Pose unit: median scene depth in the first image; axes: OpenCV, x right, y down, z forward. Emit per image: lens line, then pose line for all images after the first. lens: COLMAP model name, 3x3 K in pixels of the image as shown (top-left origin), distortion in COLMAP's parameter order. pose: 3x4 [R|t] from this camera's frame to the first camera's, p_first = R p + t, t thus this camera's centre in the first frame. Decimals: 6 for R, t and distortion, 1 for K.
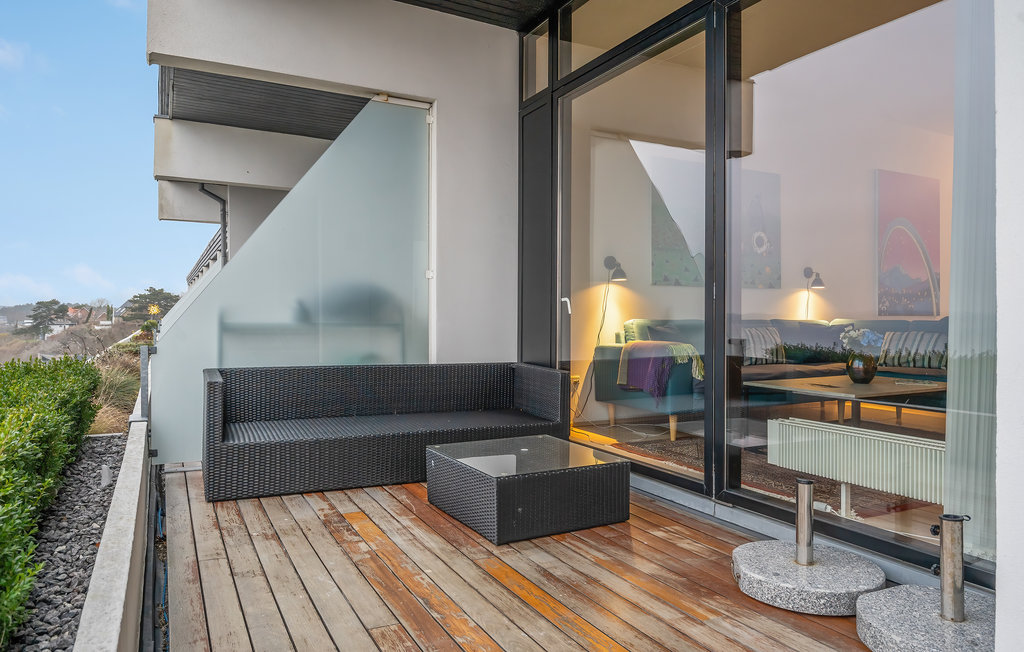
lens RADIAL K [[646.8, 0, 512.0], [0, 646.8, 326.0], [0, 0, 1]] dist [0.003164, 0.001215]
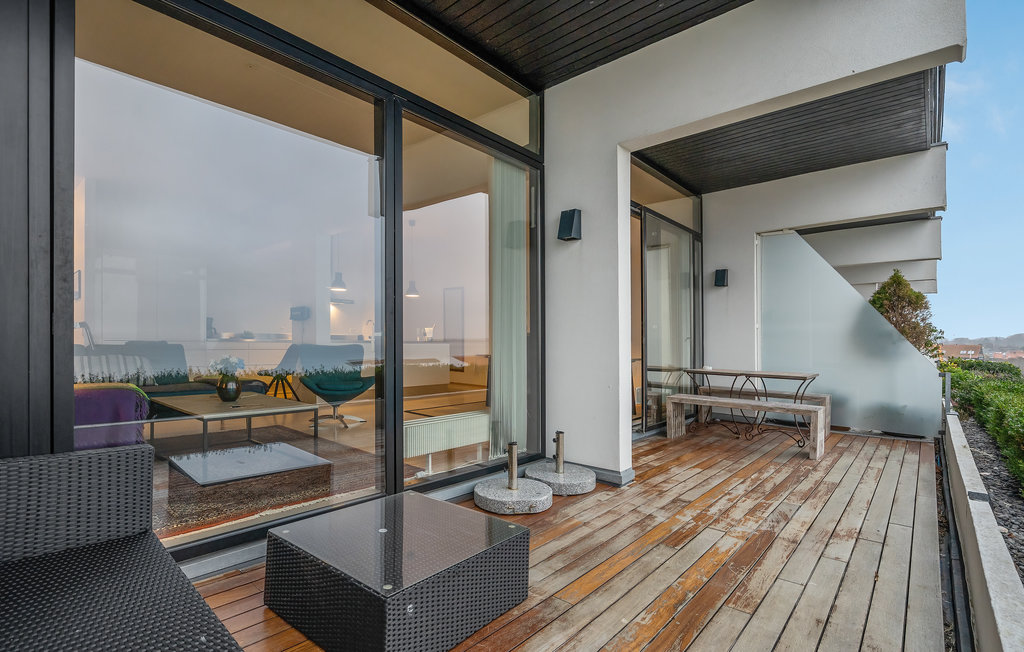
lens RADIAL K [[476.9, 0, 501.5], [0, 476.9, 318.7], [0, 0, 1]] dist [0.002002, 0.000276]
pose [[-0.336815, 0.041188, 0.940670, -0.337257], [-0.000849, 0.999029, -0.044048, -0.017305], [-0.941570, -0.015635, -0.336453, 0.634102]]
